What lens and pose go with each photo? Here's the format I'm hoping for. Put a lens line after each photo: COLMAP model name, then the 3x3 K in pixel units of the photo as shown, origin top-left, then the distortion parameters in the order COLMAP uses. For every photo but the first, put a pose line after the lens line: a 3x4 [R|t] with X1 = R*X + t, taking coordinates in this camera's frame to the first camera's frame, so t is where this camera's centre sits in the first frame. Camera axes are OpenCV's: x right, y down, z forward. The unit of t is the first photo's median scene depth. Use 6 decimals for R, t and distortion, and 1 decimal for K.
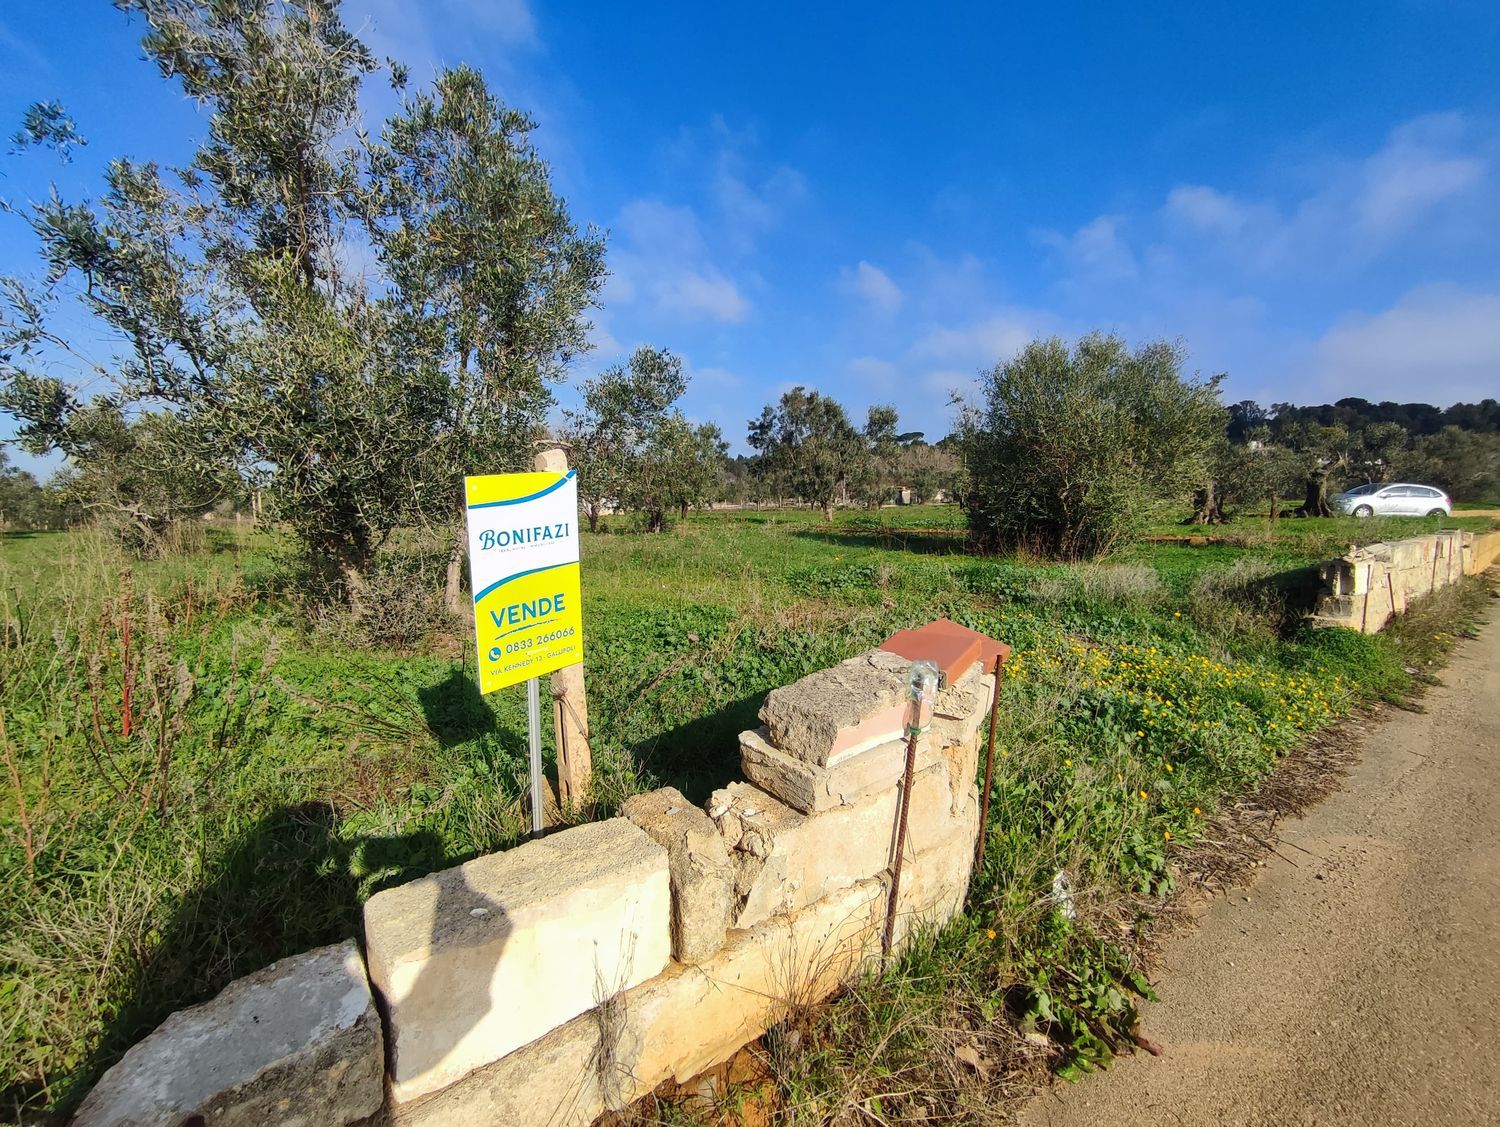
lens RADIAL K [[685.3, 0, 753.2], [0, 685.3, 567.7], [0, 0, 1]] dist [-0.019755, 0.006668]
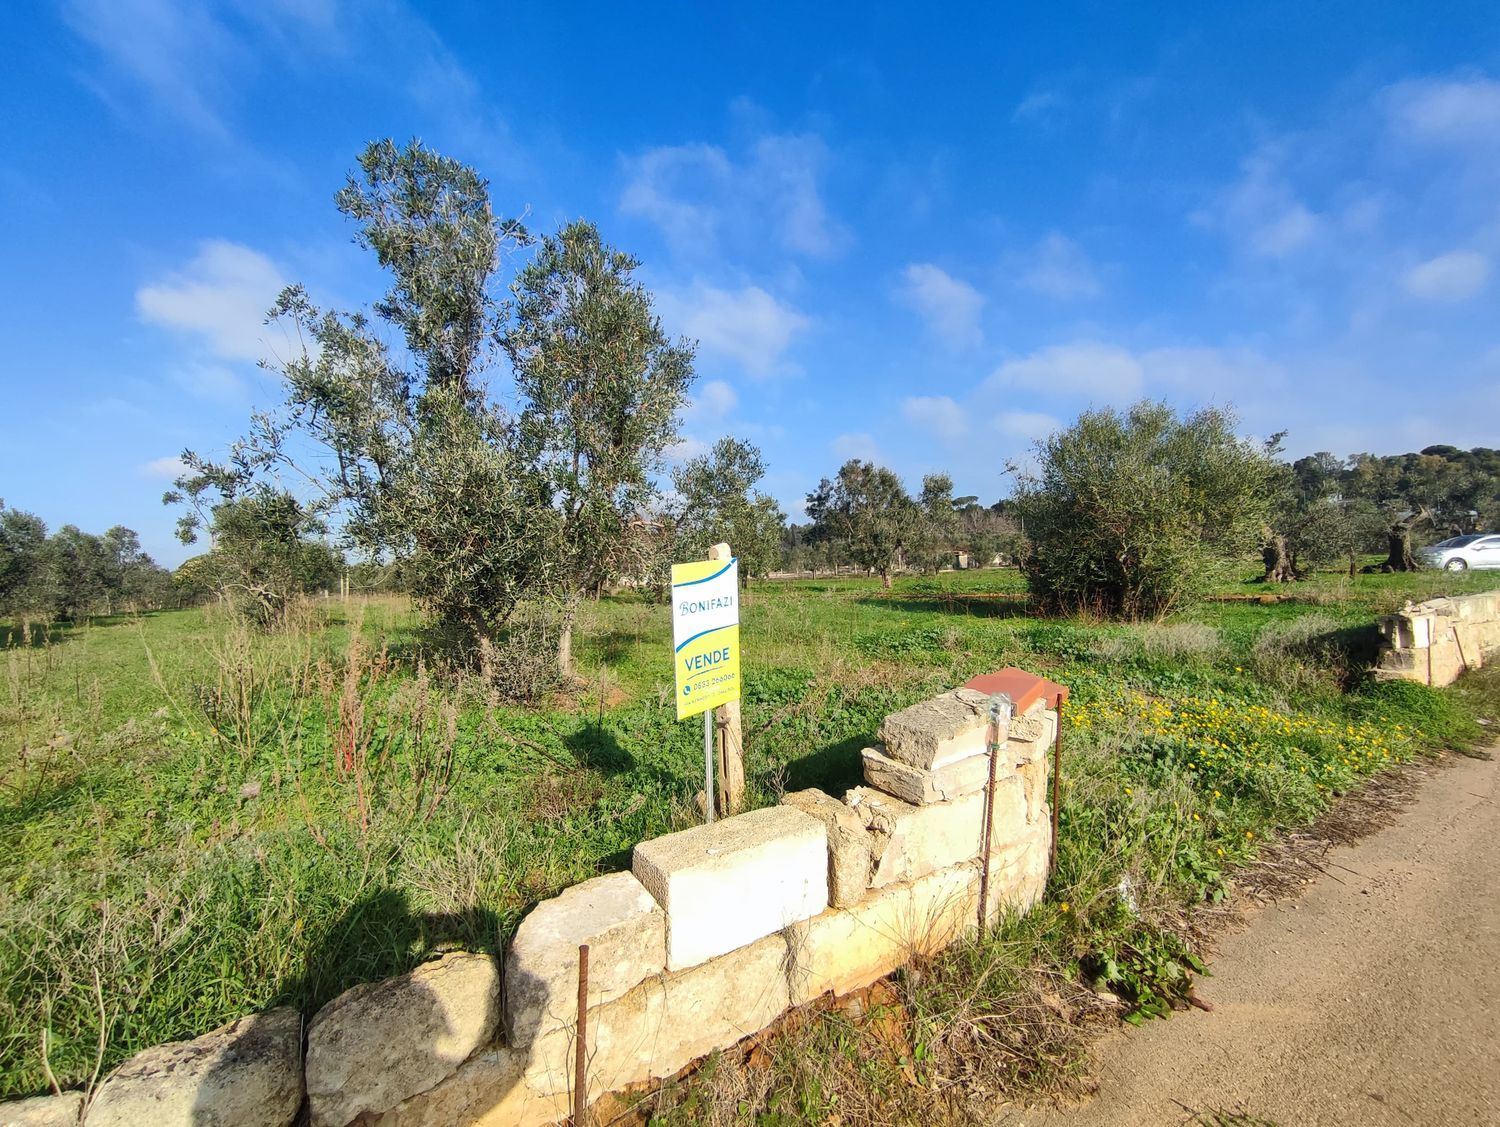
lens RADIAL K [[685.3, 0, 745.9], [0, 685.3, 564.8], [0, 0, 1]] dist [-0.019755, 0.006668]
pose [[0.995805, -0.023724, -0.088374, -0.049663], [0.014434, 0.994439, -0.104316, 0.007970], [0.090358, 0.102603, 0.990610, -0.160652]]
